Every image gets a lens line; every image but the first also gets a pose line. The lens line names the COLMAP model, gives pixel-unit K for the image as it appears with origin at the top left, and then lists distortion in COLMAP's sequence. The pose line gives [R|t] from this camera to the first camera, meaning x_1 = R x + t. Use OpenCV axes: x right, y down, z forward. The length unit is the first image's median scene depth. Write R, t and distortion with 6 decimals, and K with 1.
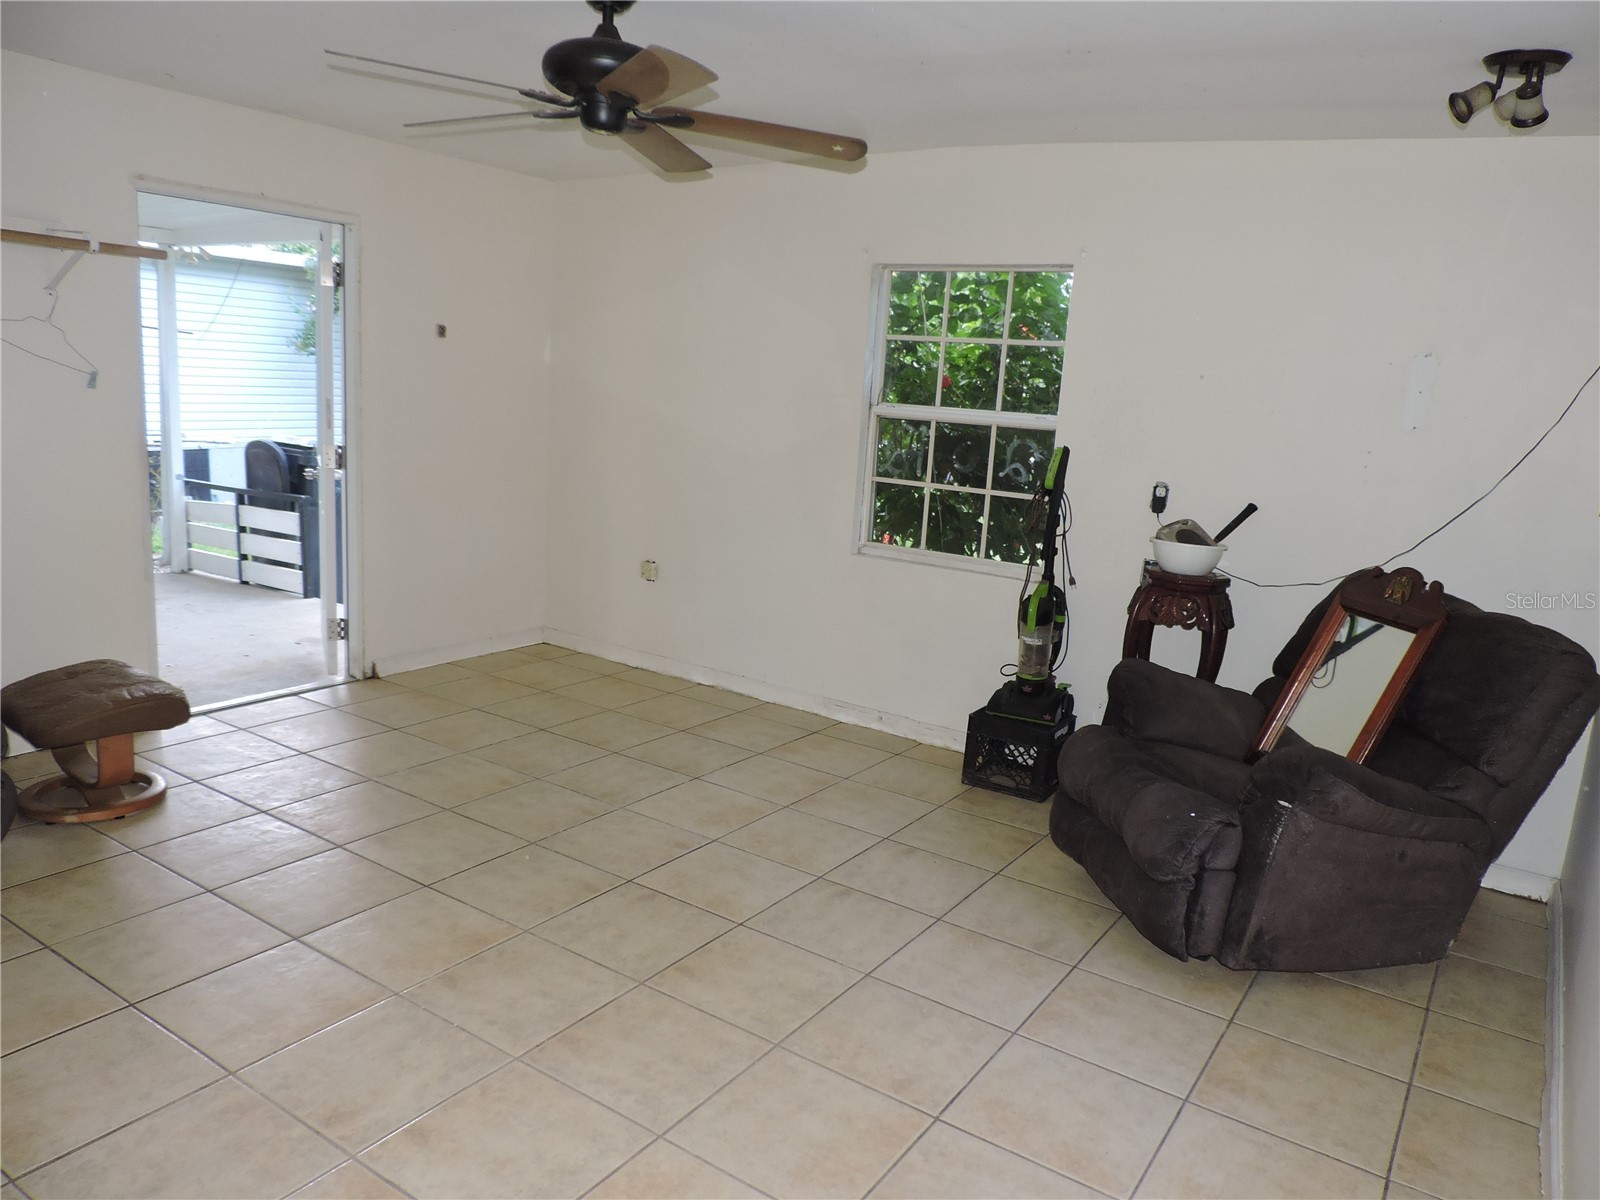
lens RADIAL K [[1128.6, 0, 807.5], [0, 1128.6, 602.1], [0, 0, 1]] dist [-0.021768, -0.002382]
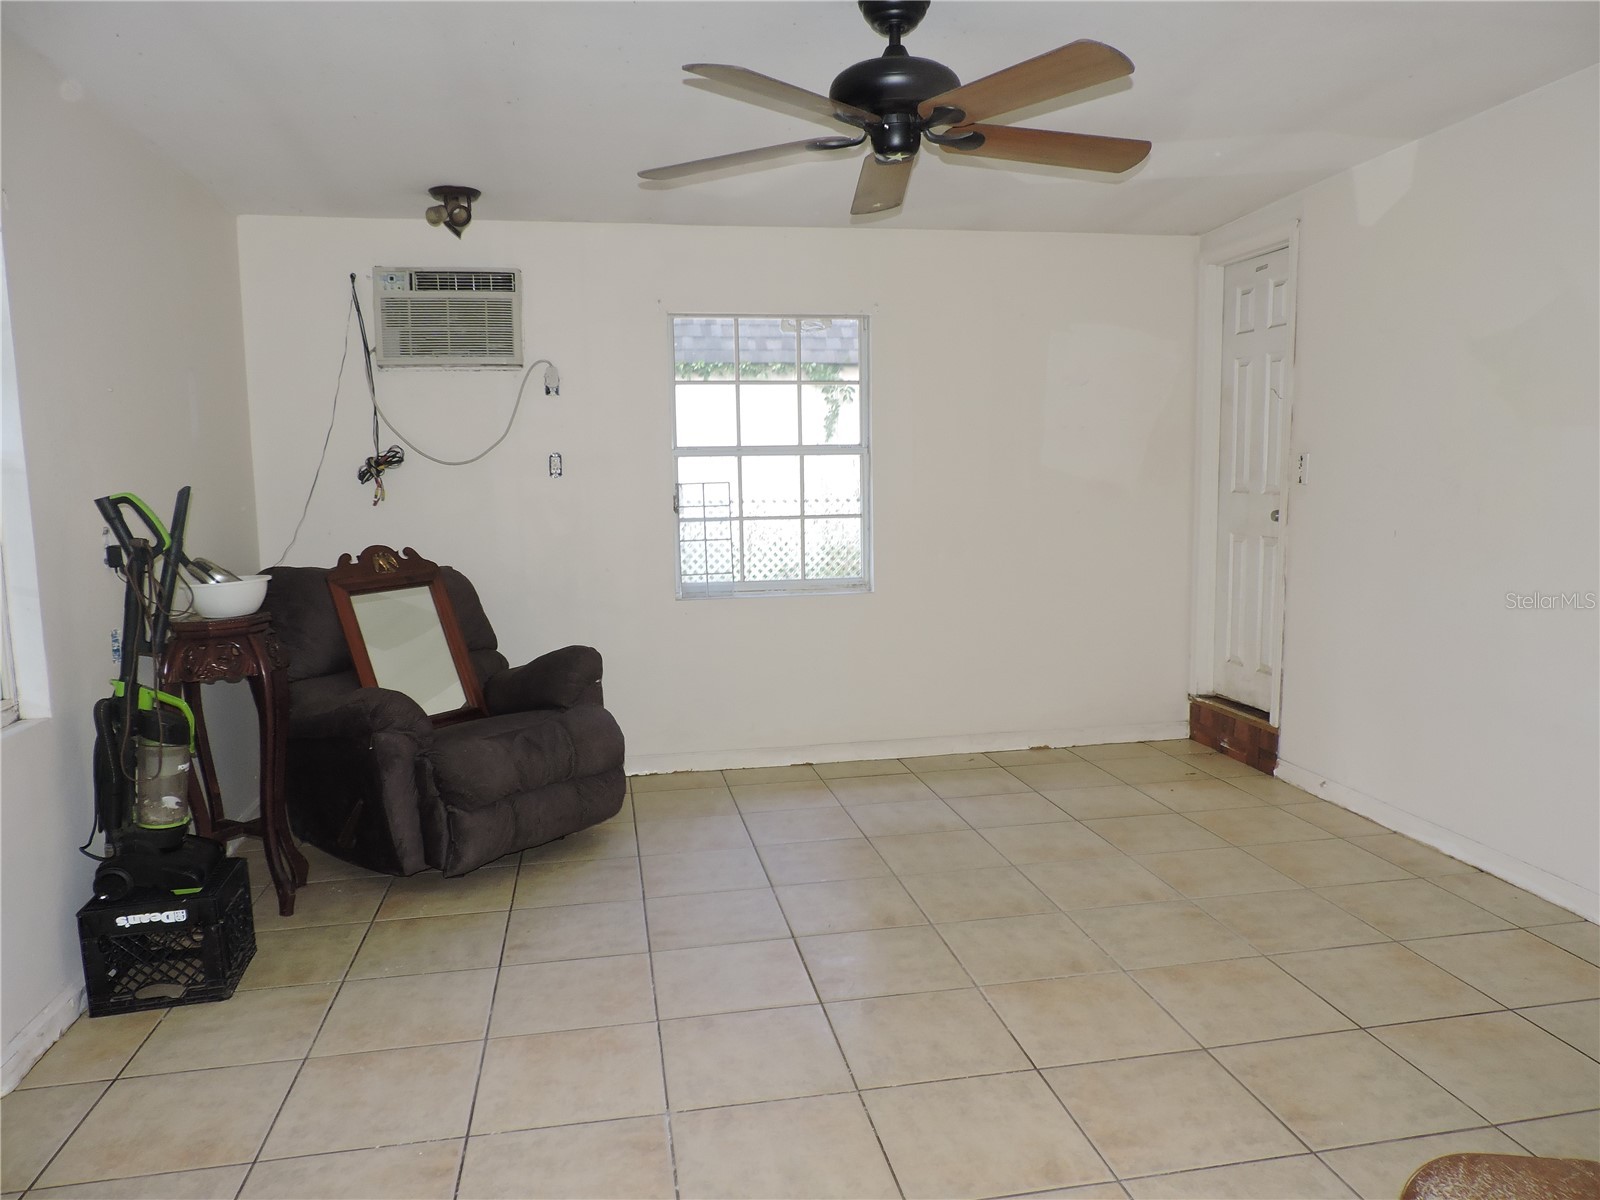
lens RADIAL K [[1128.6, 0, 807.5], [0, 1128.6, 602.1], [0, 0, 1]] dist [-0.021768, -0.002382]
pose [[-0.690836, -0.144287, 0.708468, -0.760521], [0.111530, 0.946889, 0.301598, -0.316698], [-0.714358, 0.287371, -0.638053, 1.571864]]
